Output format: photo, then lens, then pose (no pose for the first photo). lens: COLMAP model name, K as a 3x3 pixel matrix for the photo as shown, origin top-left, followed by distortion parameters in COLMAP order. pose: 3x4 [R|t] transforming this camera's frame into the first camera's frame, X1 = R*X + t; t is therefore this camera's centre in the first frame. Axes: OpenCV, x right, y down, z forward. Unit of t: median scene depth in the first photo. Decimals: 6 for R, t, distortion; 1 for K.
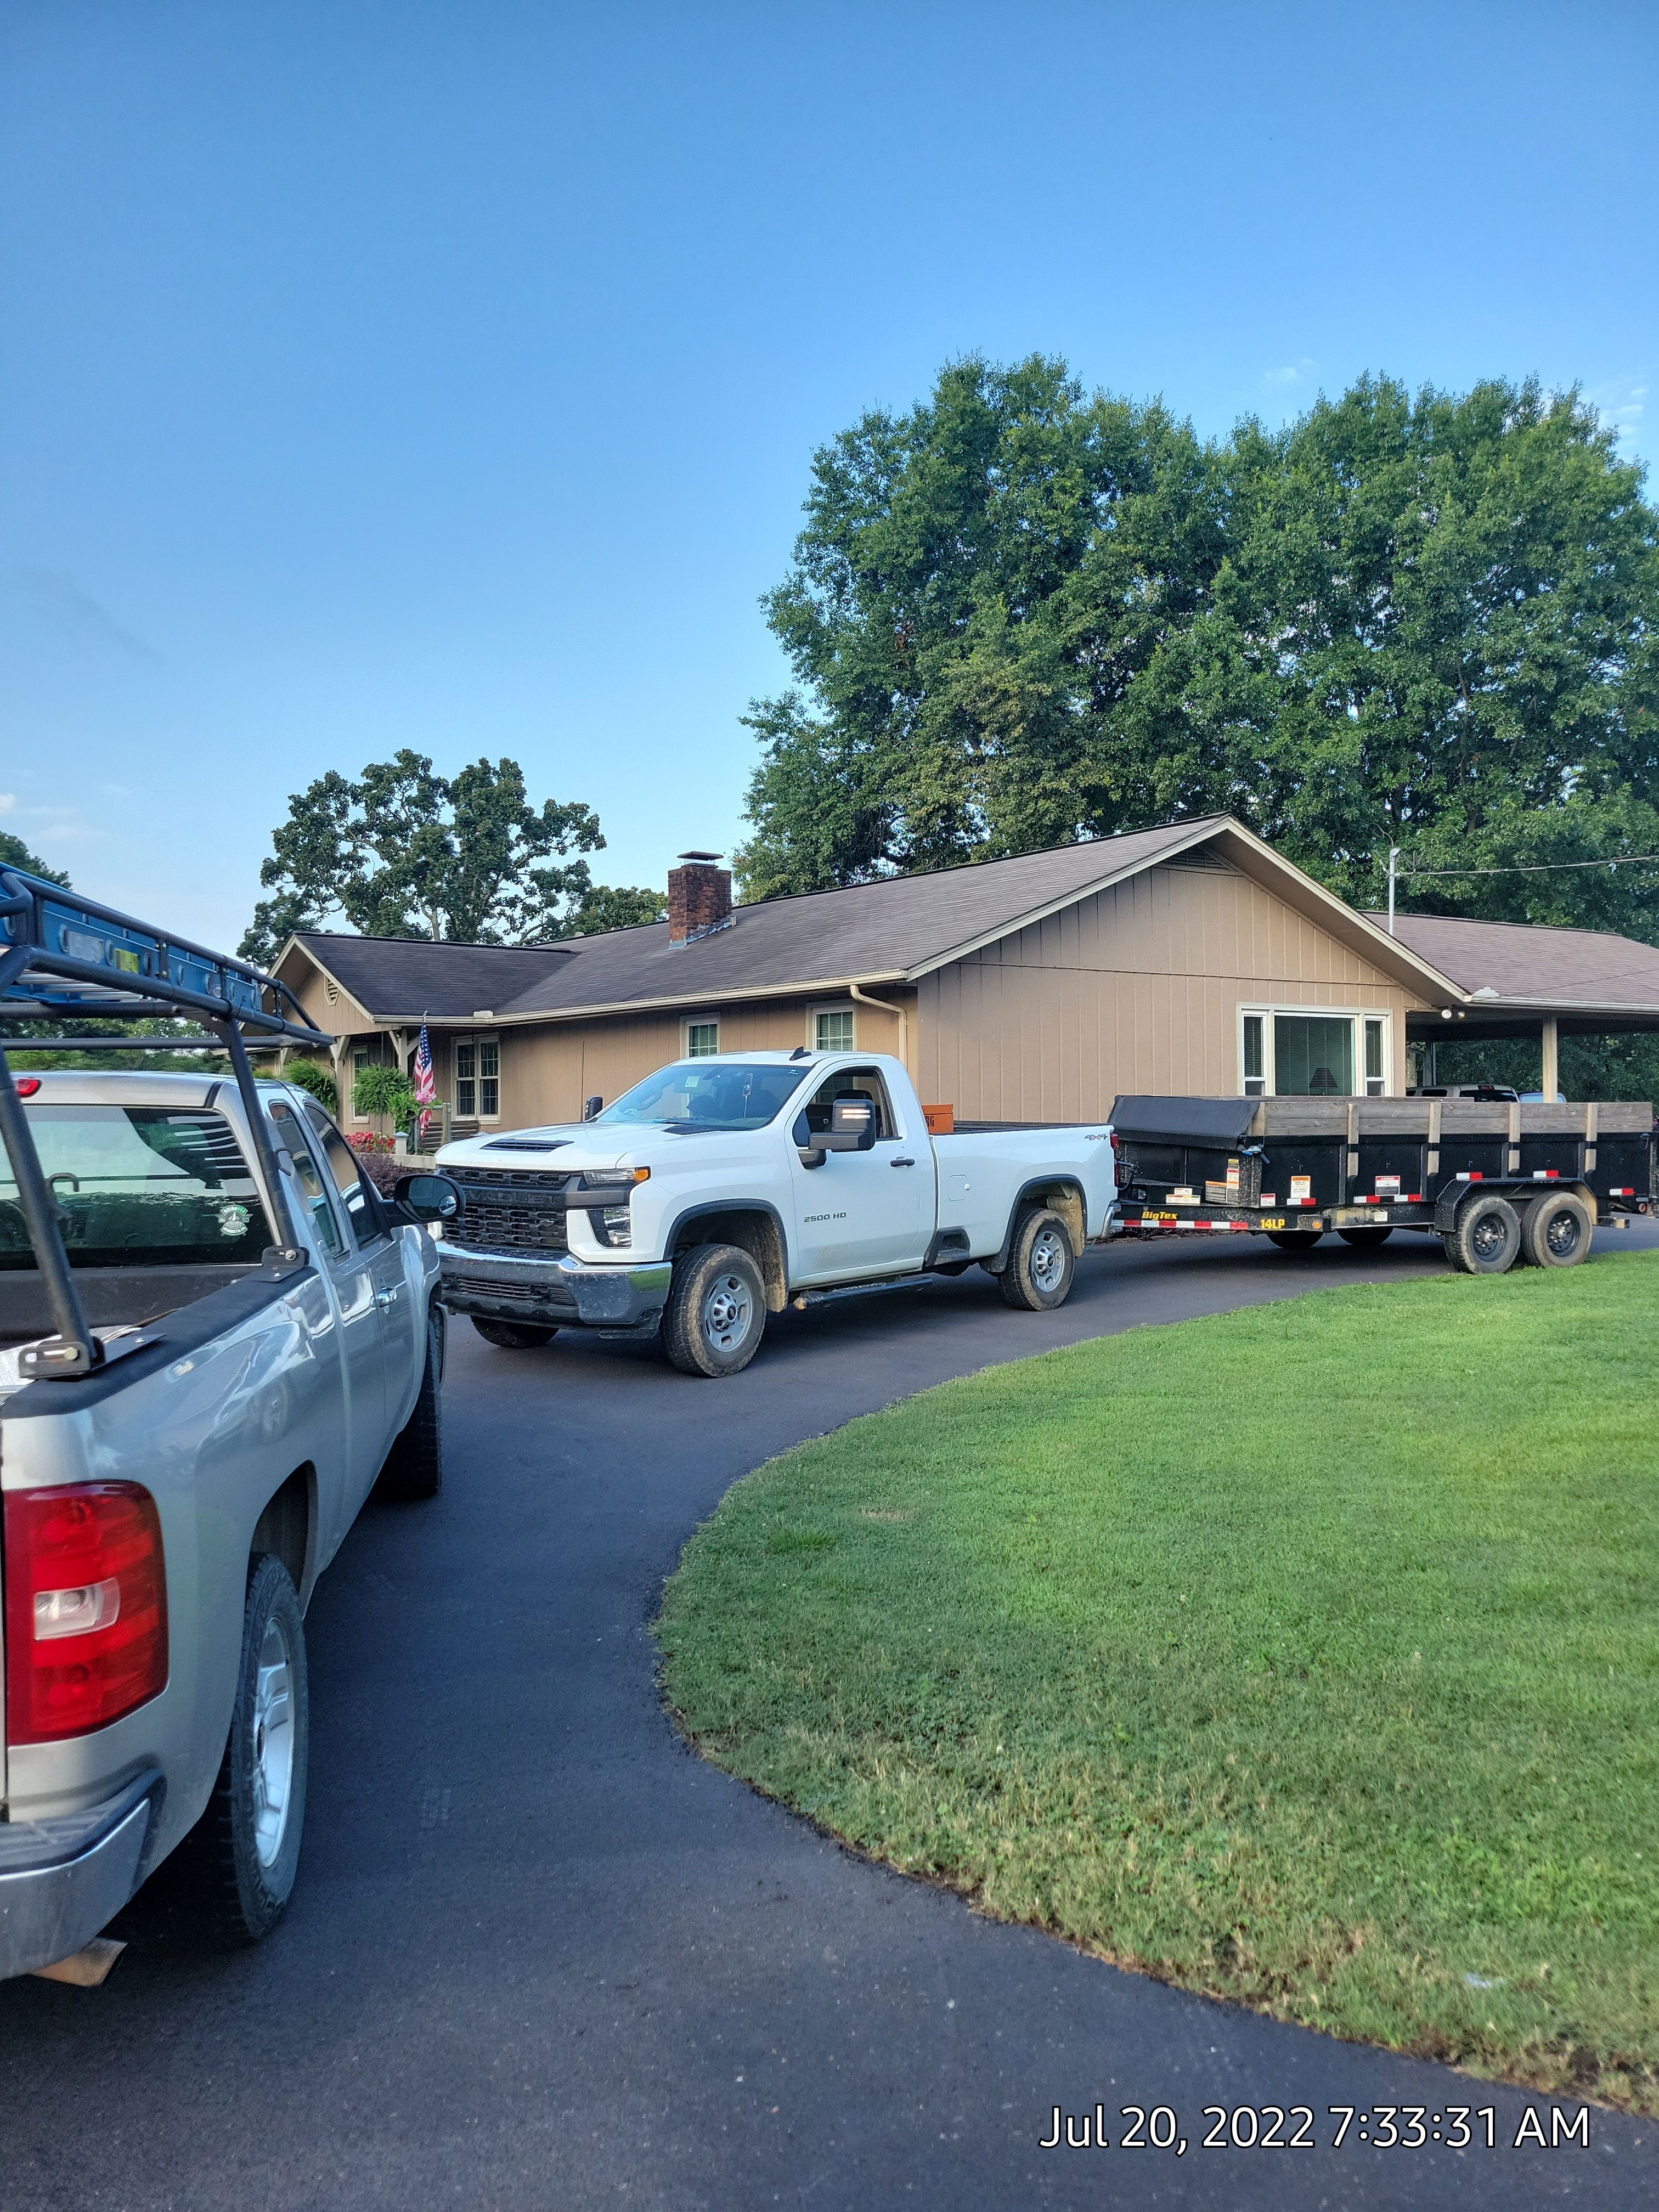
lens RADIAL K [[1671.9, 0, 825.4], [0, 1671.9, 1090.4], [0, 0, 1]] dist [0.064550, -0.042963]
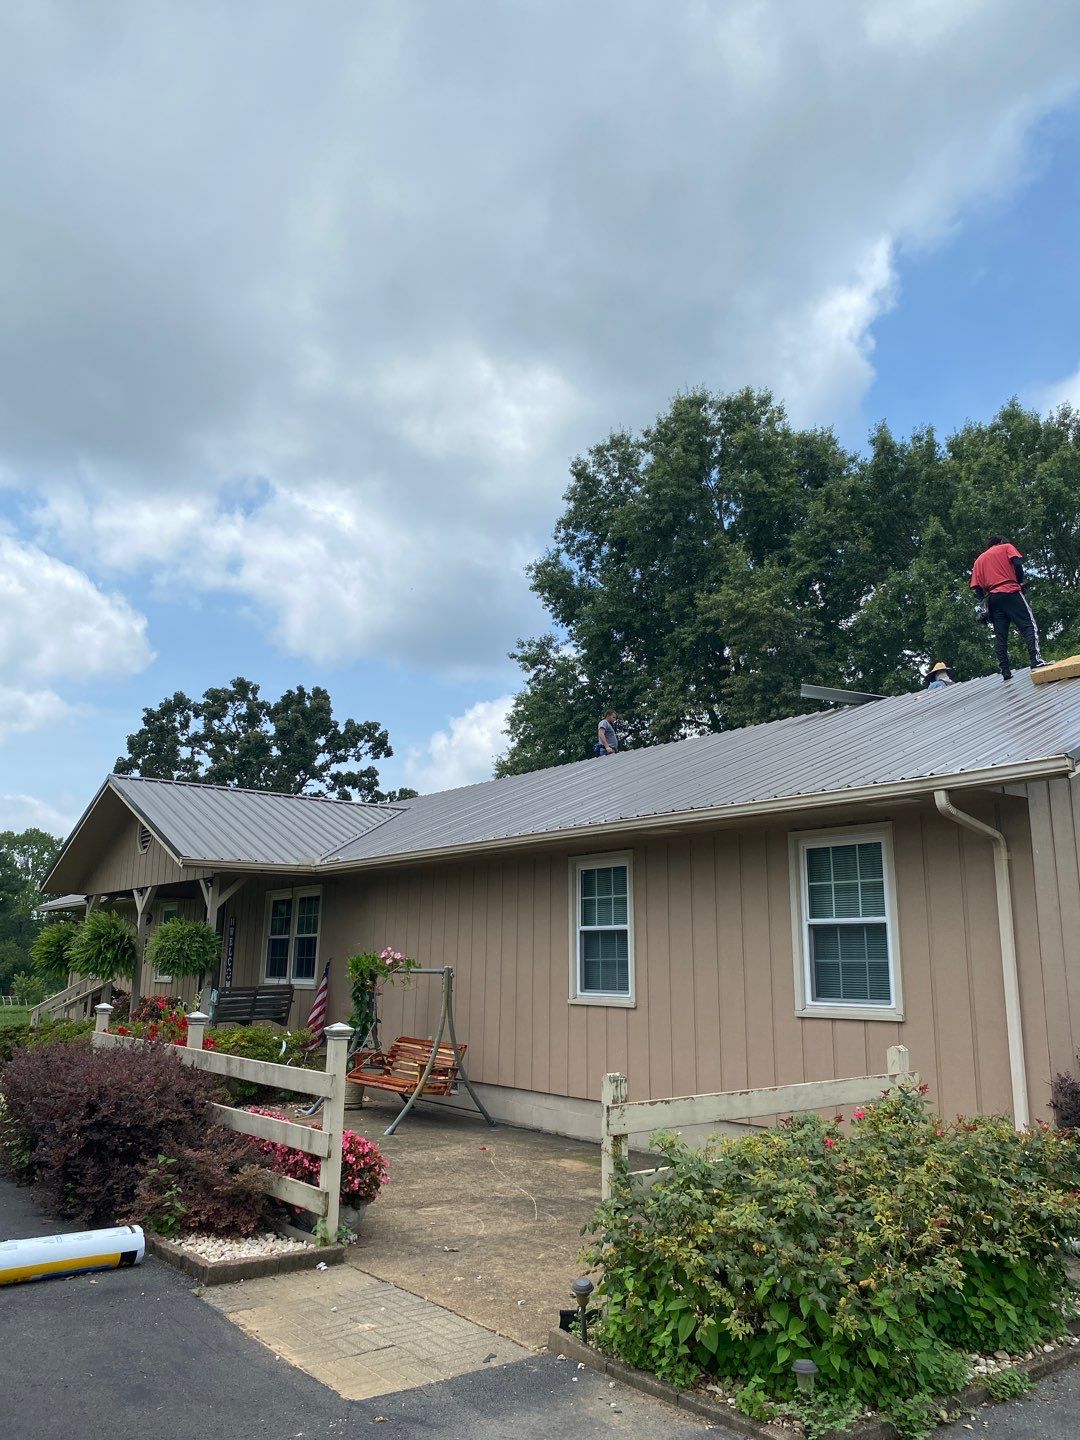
lens RADIAL K [[1045.5, 0, 549.3], [0, 1045.5, 734.2], [0, 0, 1]] dist [0.077605, -0.106333]
pose [[0.998414, 0.028249, 0.048703, -0.056494], [-0.017724, 0.978740, -0.204339, -0.000086], [-0.053440, 0.203152, 0.977688, 0.231666]]
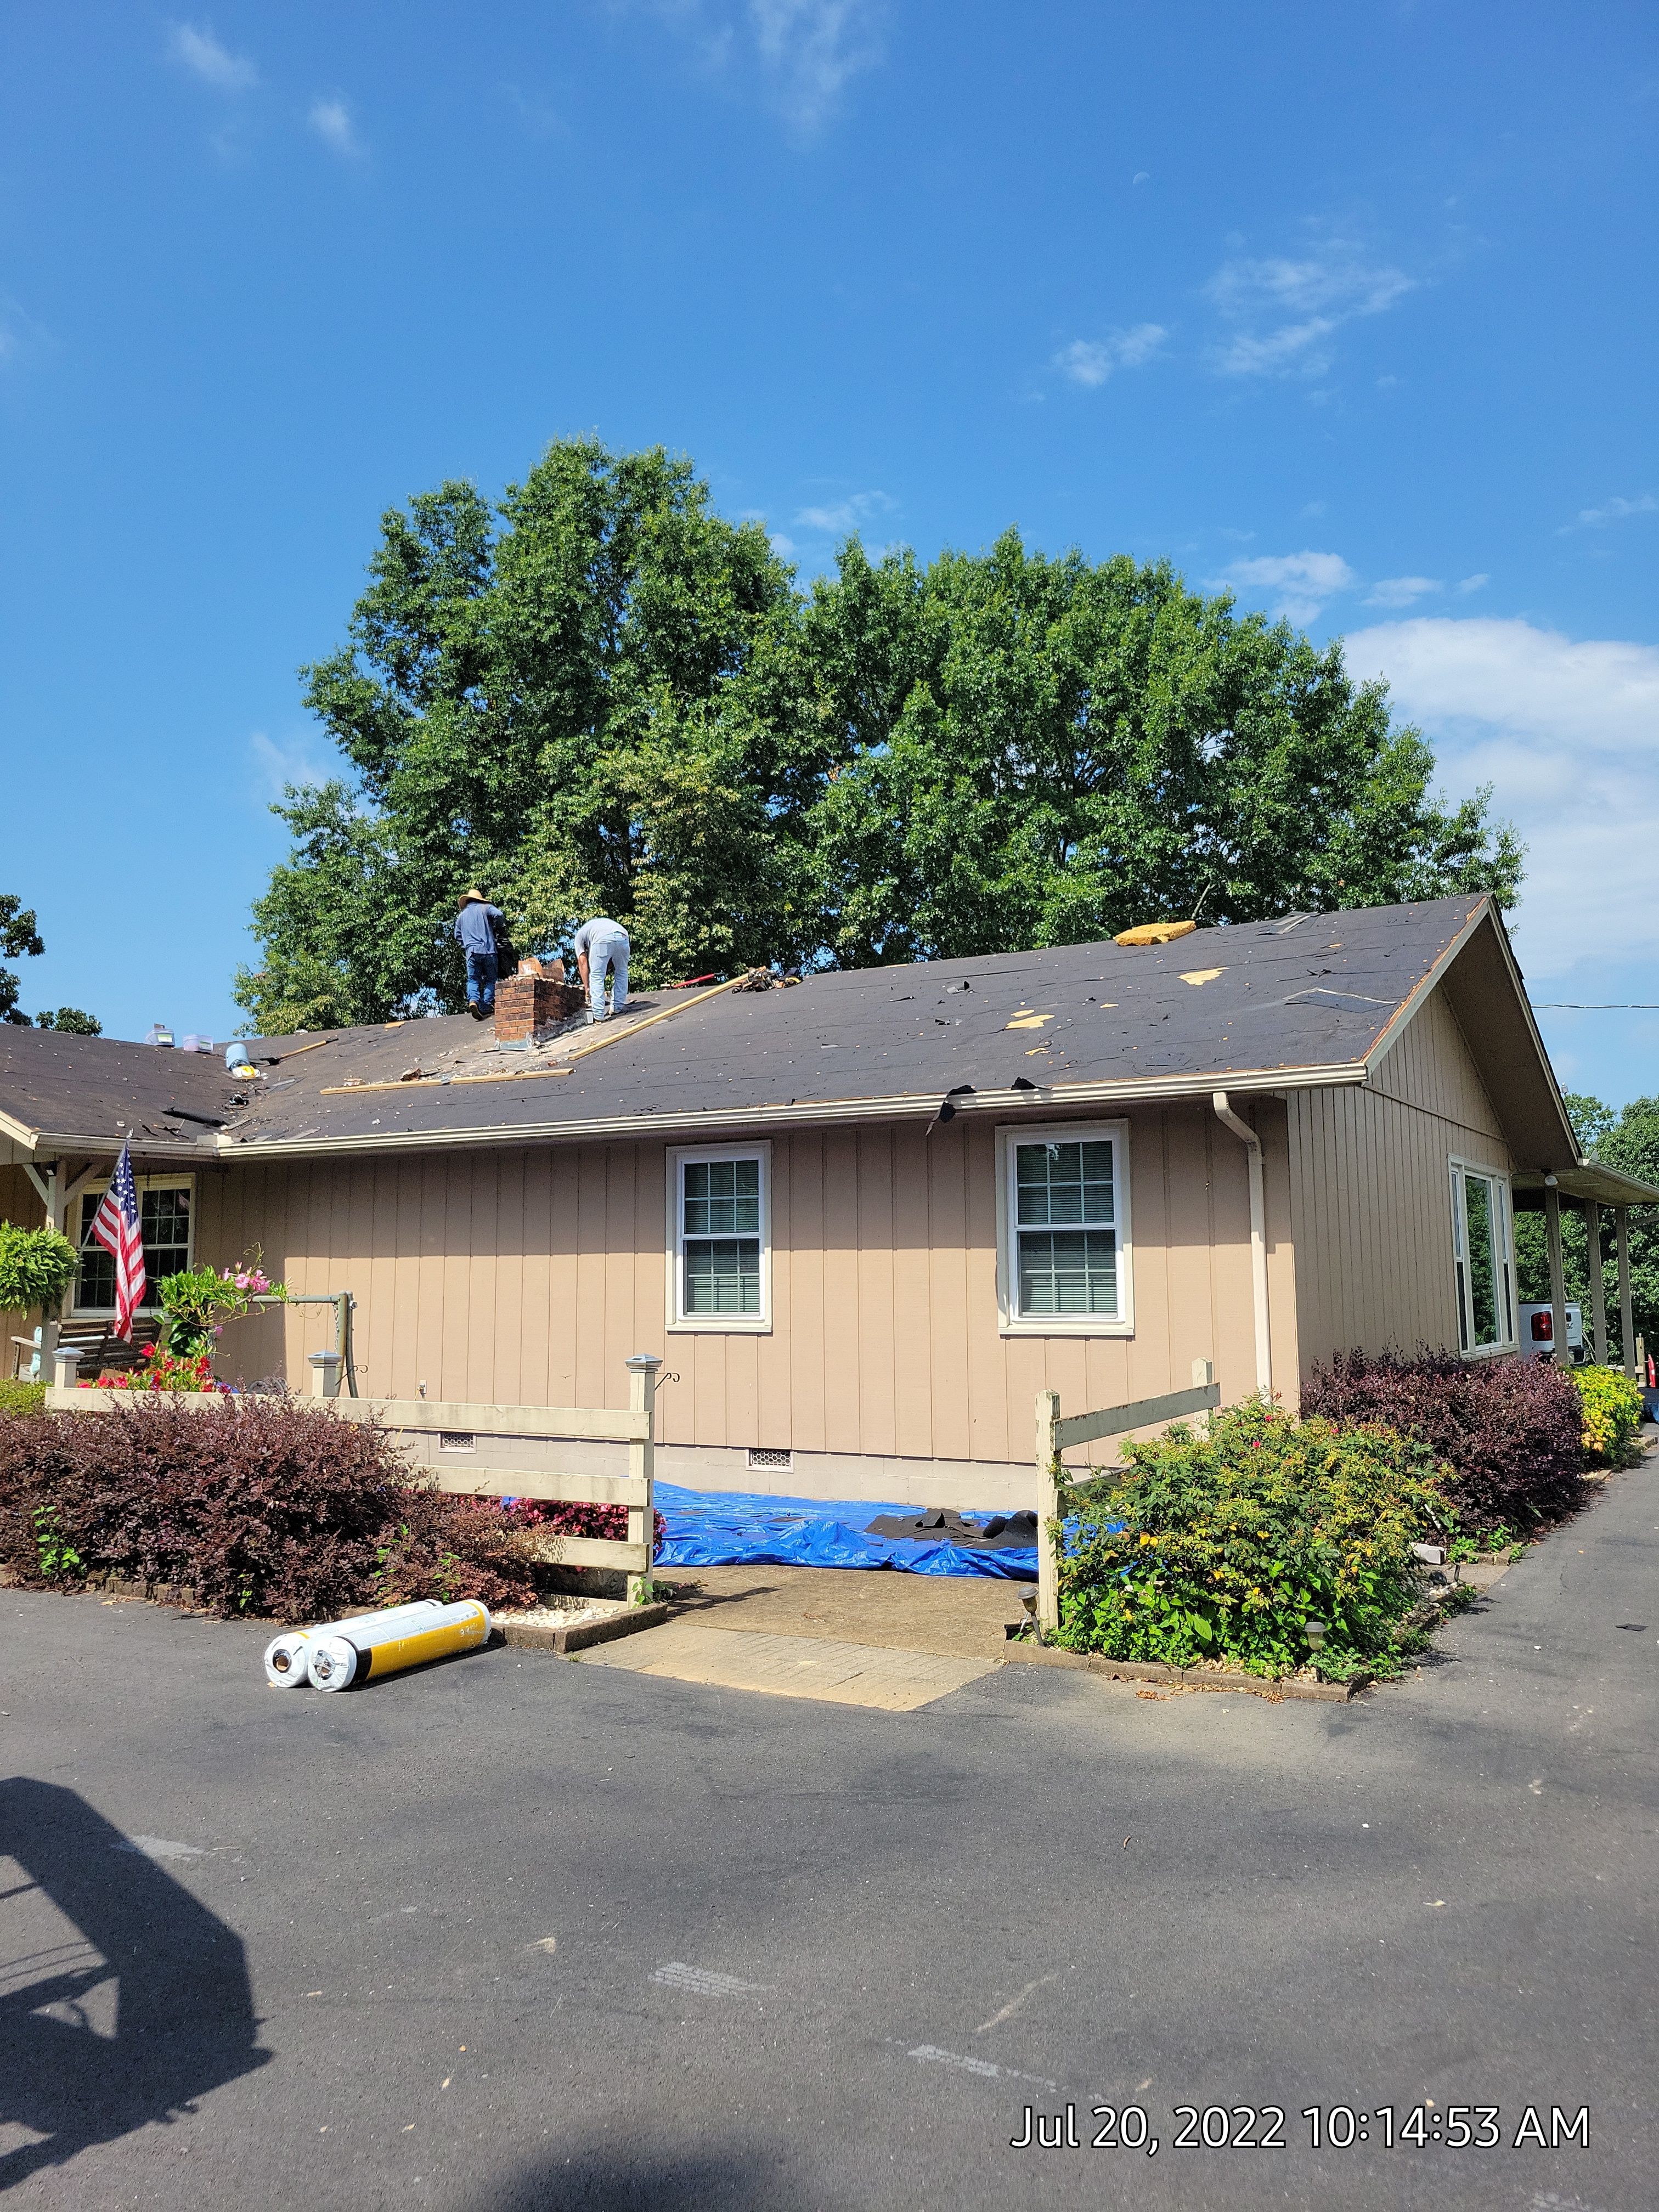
lens RADIAL K [[1617.5, 0, 759.1], [0, 1617.5, 1066.0], [0, 0, 1]] dist [0.014757, 0.000440]
pose [[0.917209, 0.055693, 0.394494, -0.134695], [-0.006108, 0.992031, -0.125849, 0.000162], [-0.398359, 0.113020, 0.910240, 0.205672]]
